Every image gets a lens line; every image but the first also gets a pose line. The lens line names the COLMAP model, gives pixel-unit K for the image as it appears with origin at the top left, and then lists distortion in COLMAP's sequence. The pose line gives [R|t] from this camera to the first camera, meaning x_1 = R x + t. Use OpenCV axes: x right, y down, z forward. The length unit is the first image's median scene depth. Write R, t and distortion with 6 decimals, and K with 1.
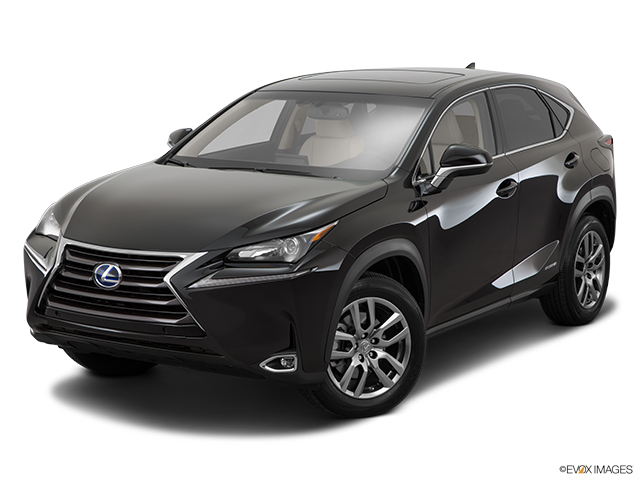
lens RADIAL K [[1456.6, 0, 320.0], [0, 1456.6, 240.0], [0, 0, 1]] dist [0.072145, 0.237005]
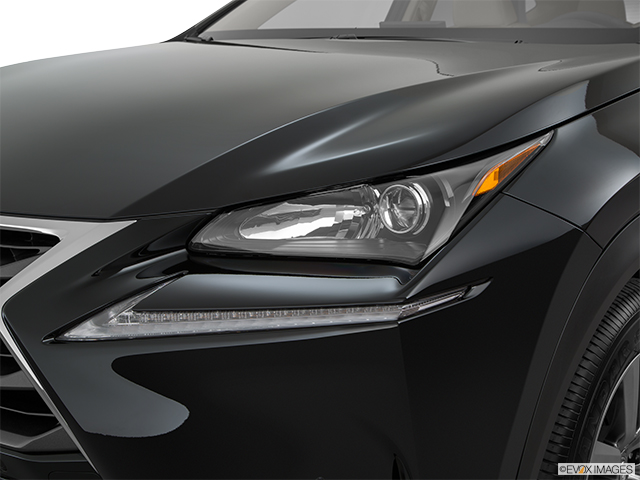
lens RADIAL K [[837.7, 0, 320.0], [0, 837.7, 240.0], [0, 0, 1]] dist [0.163867, -0.002258]
pose [[0.988420, 0.030345, -0.148676, -0.009989], [-0.021586, 0.997955, 0.060172, 0.000520], [0.150198, -0.056266, 0.987054, 0.775850]]
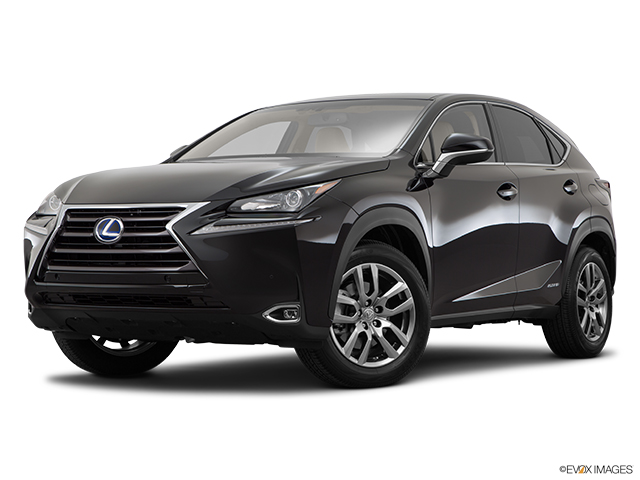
lens RADIAL K [[1456.6, 0, 320.0], [0, 1456.6, 240.0], [0, 0, 1]] dist [0.072145, 0.237005]
pose [[0.999966, -0.005097, 0.006526, -0.008273], [0.006086, 0.986802, -0.161816, 0.183400], [-0.005615, 0.161850, 0.986799, 0.021328]]
